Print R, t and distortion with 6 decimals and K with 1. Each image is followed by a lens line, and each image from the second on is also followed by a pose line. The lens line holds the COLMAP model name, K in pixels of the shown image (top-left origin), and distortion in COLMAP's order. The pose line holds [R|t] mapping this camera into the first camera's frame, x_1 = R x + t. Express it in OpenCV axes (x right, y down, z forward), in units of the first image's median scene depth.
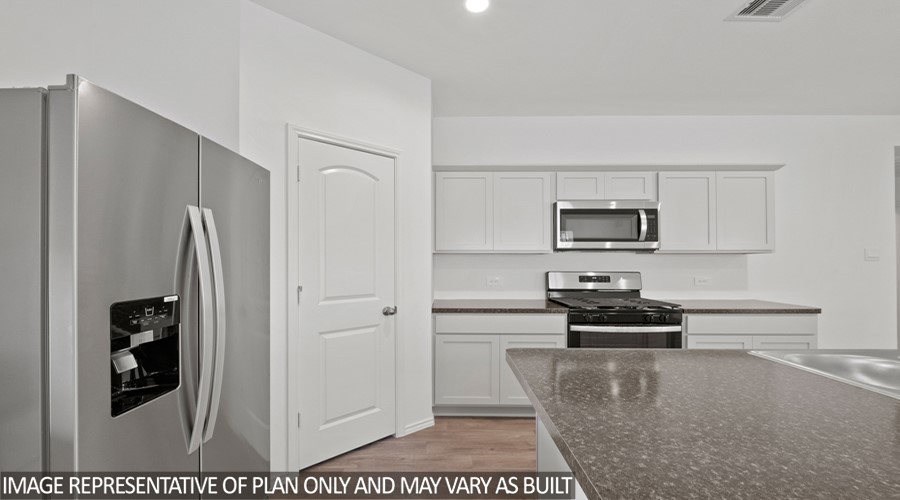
lens RADIAL K [[389.4, 0, 438.9], [0, 389.4, 263.6], [0, 0, 1]] dist [-0.000704, 0.000880]
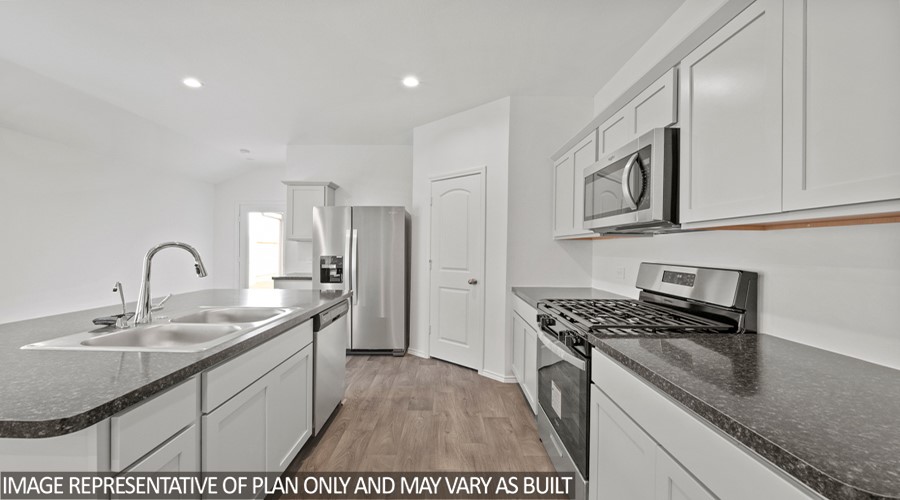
lens RADIAL K [[389.4, 0, 443.9], [0, 389.4, 253.2], [0, 0, 1]] dist [-0.000704, 0.000880]
pose [[0.016162, 0.011362, -0.999805, 1.173521], [-0.014745, 0.999829, 0.011124, 0.002569], [0.999761, 0.014562, 0.016327, 0.779902]]
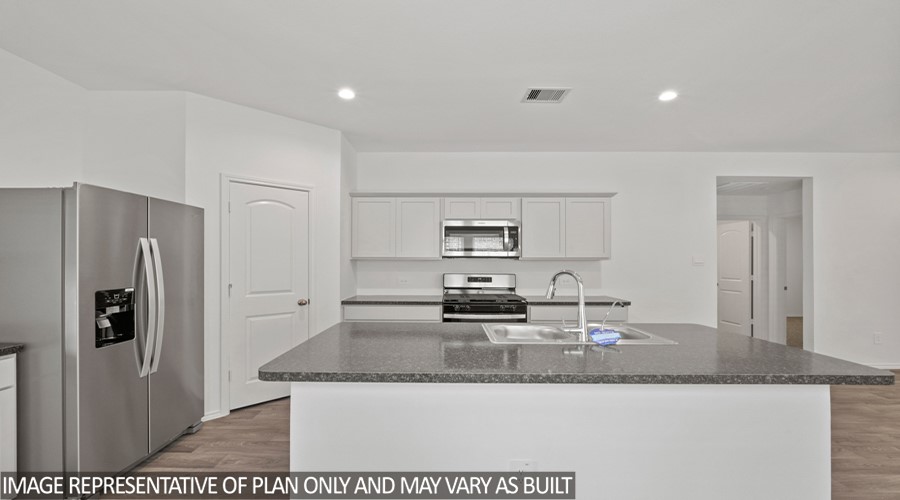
lens RADIAL K [[389.4, 0, 438.2], [0, 389.4, 265.6], [0, 0, 1]] dist [-0.000704, 0.000880]
pose [[0.999998, 0.001572, -0.001097, 0.319538], [-0.001568, 0.999990, 0.004167, -0.014219], [0.001103, -0.004166, 0.999991, -0.346356]]
